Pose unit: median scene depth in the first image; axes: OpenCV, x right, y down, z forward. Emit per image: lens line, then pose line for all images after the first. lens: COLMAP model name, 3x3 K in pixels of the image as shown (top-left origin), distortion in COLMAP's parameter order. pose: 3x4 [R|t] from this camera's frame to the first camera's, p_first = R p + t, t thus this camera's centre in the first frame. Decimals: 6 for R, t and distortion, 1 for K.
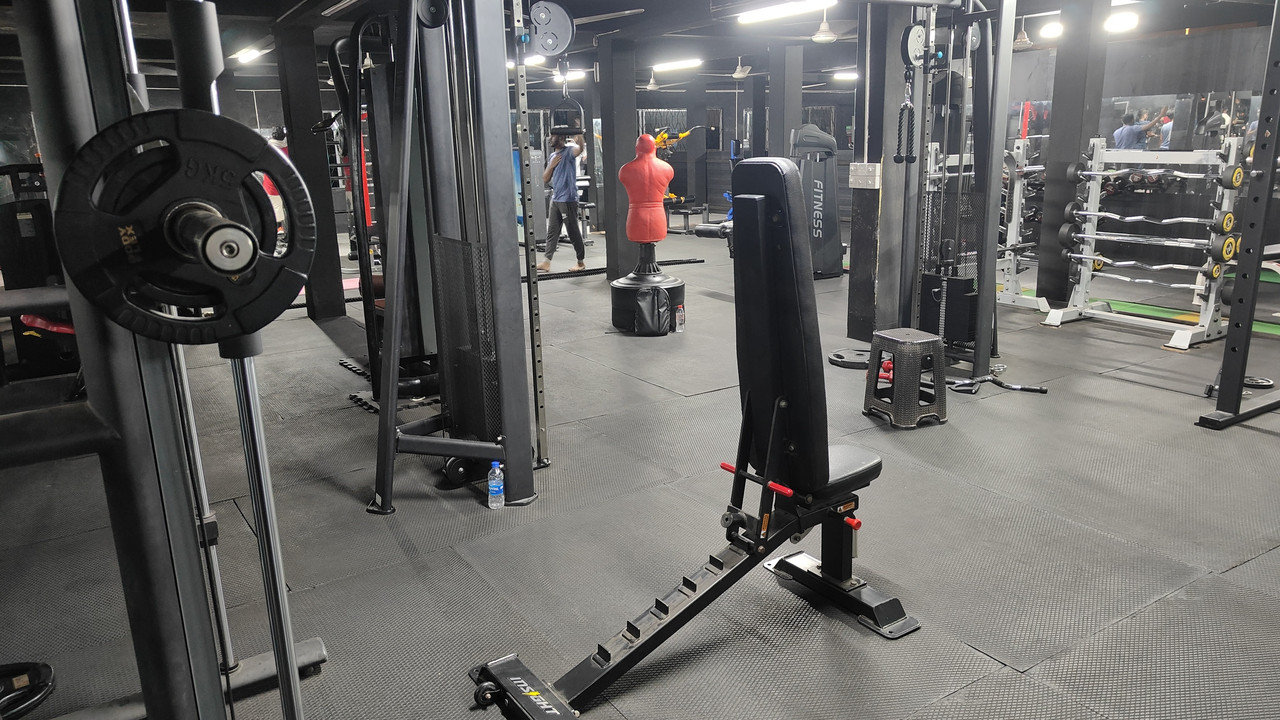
lens RADIAL K [[882.4, 0, 640.6], [0, 882.4, 363.5], [0, 0, 1]] dist [0.002852, -0.008178]
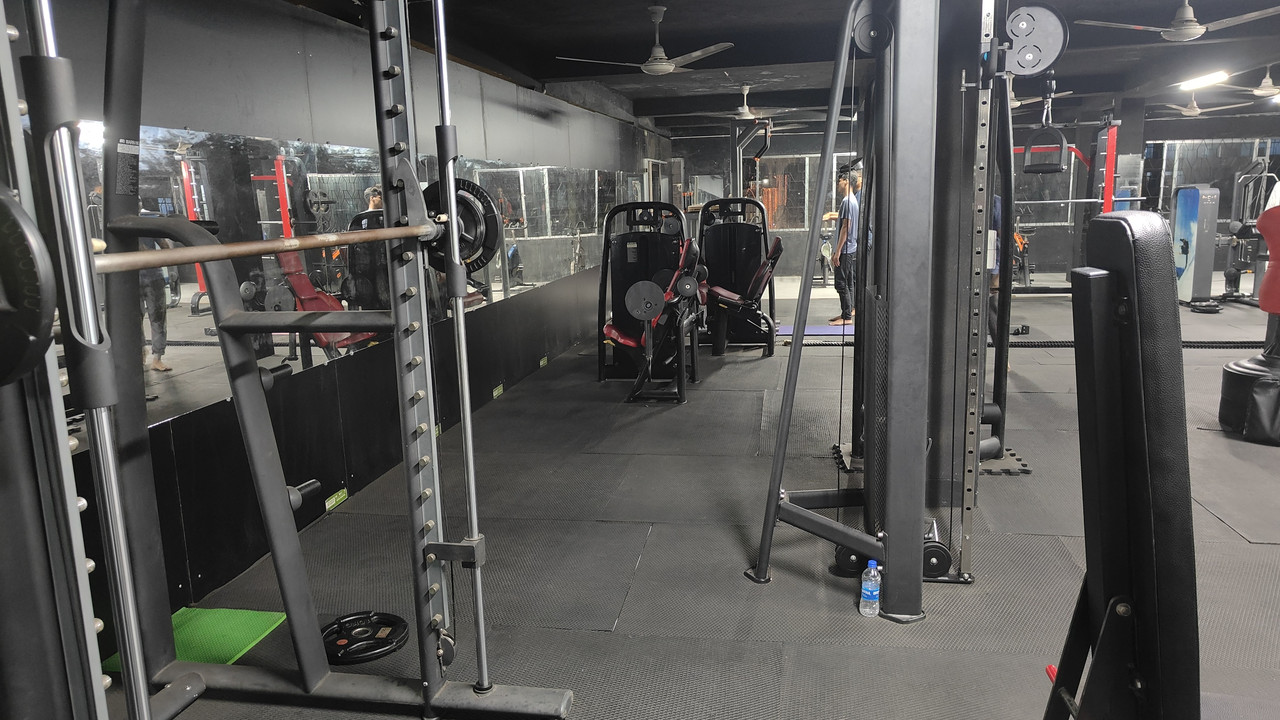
lens RADIAL K [[882.4, 0, 641.8], [0, 882.4, 359.0], [0, 0, 1]] dist [0.002852, -0.008178]
pose [[0.729569, 0.130711, -0.671300, 0.210932], [-0.160210, 0.986918, 0.018050, -0.057120], [0.664877, 0.094380, 0.740966, 0.212152]]
